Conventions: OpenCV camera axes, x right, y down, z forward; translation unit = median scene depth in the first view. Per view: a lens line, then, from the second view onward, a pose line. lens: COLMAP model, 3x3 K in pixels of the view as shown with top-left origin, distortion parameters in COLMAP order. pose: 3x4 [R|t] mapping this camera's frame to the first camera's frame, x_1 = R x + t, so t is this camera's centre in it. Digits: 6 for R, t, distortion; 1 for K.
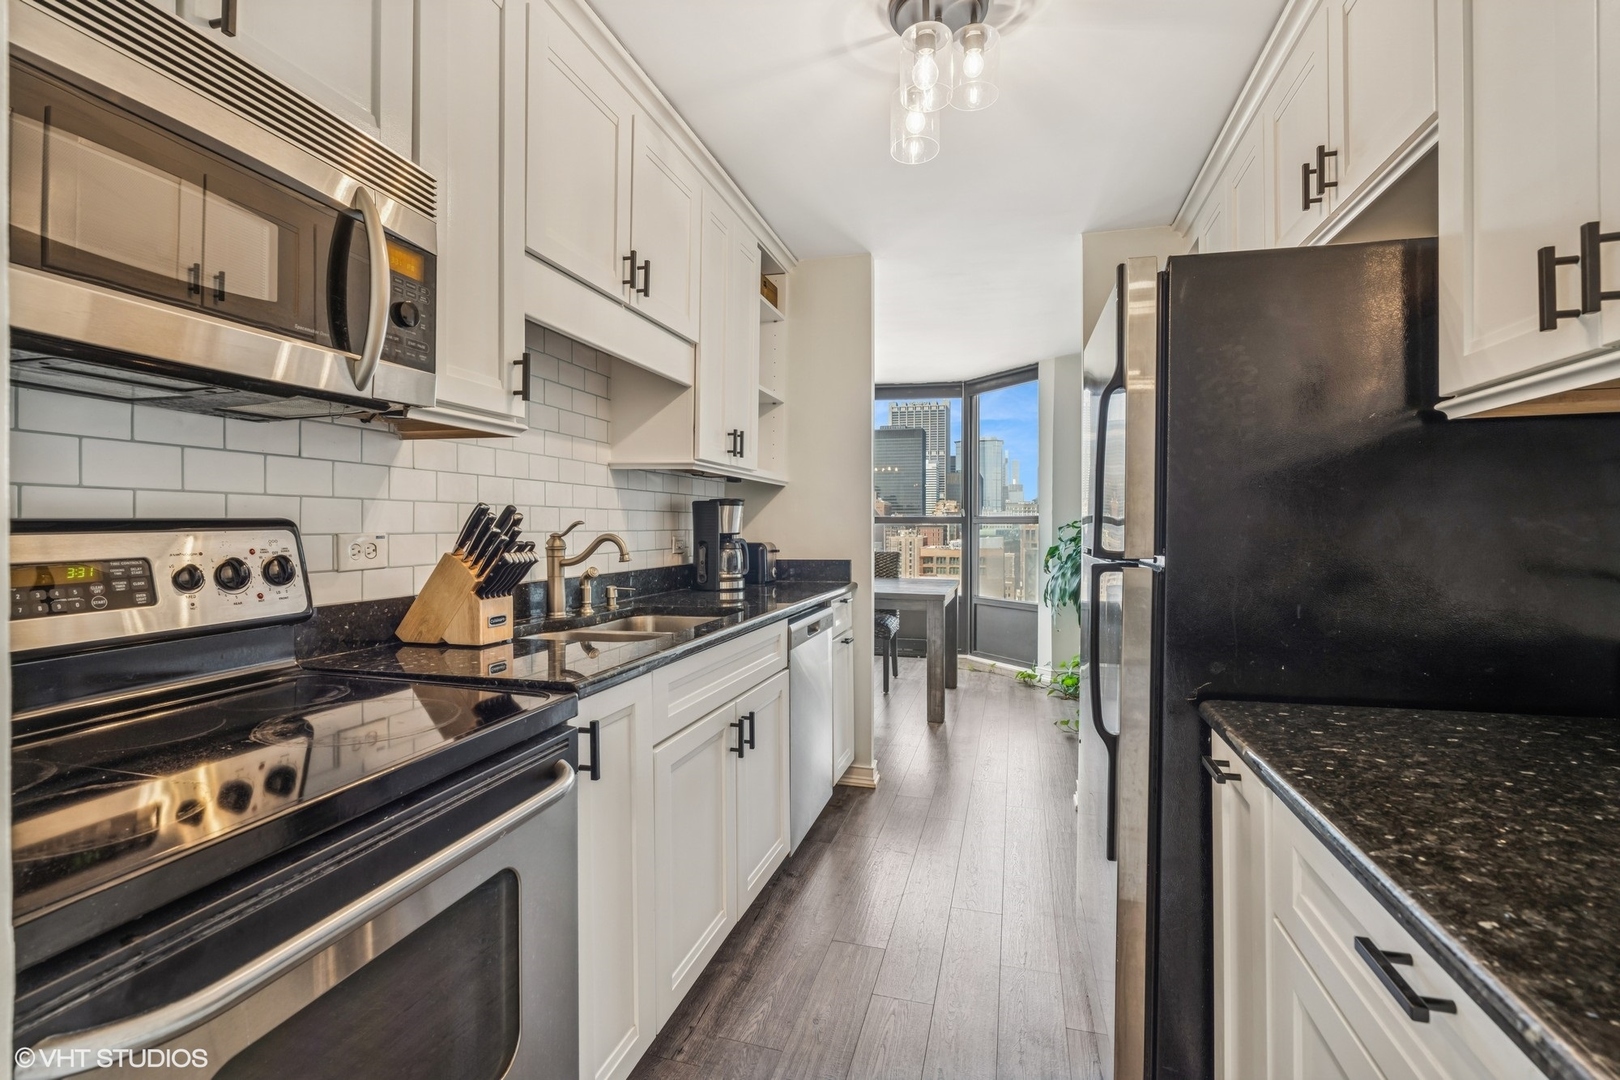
lens RADIAL K [[739.3, 0, 807.0], [0, 739.3, 520.5], [0, 0, 1]] dist [-0.007550, 0.003110]
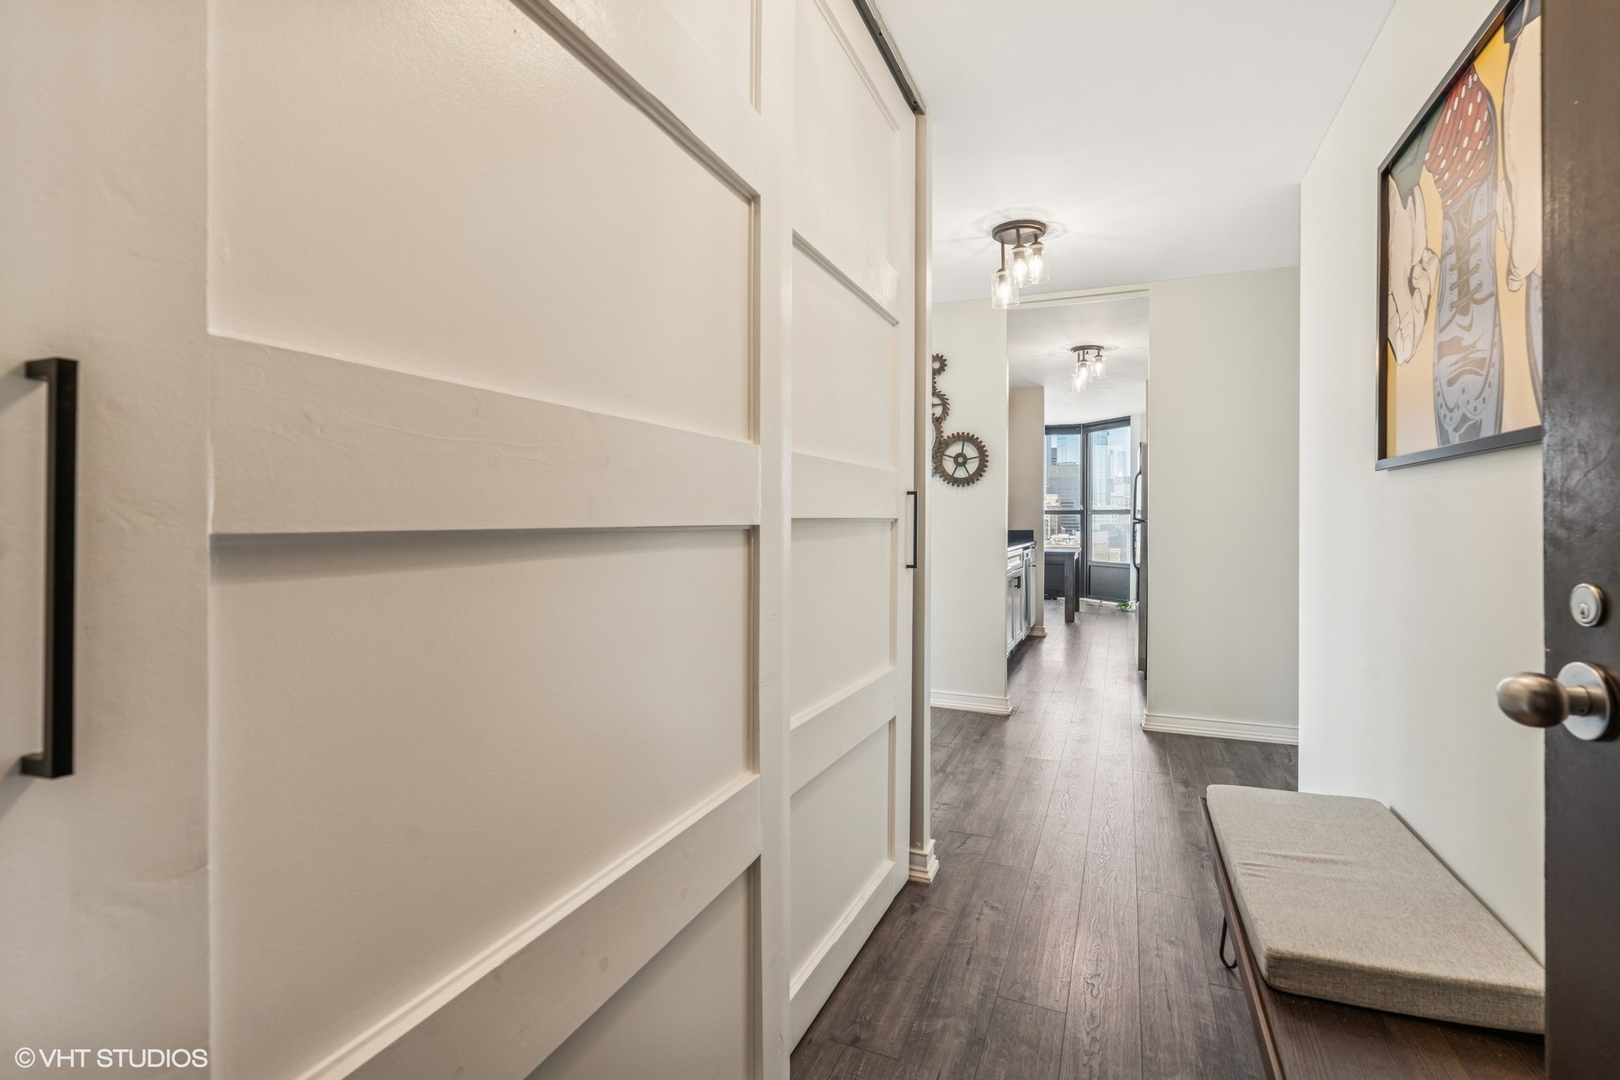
lens RADIAL K [[753.1, 0, 814.9], [0, 753.1, 523.0], [0, 0, 1]] dist [-0.000311, -0.000003]
pose [[0.993772, -0.001783, -0.111419, -0.185912], [0.002861, 0.999951, 0.009515, 0.005684], [0.111397, -0.009775, 0.993728, -0.700791]]
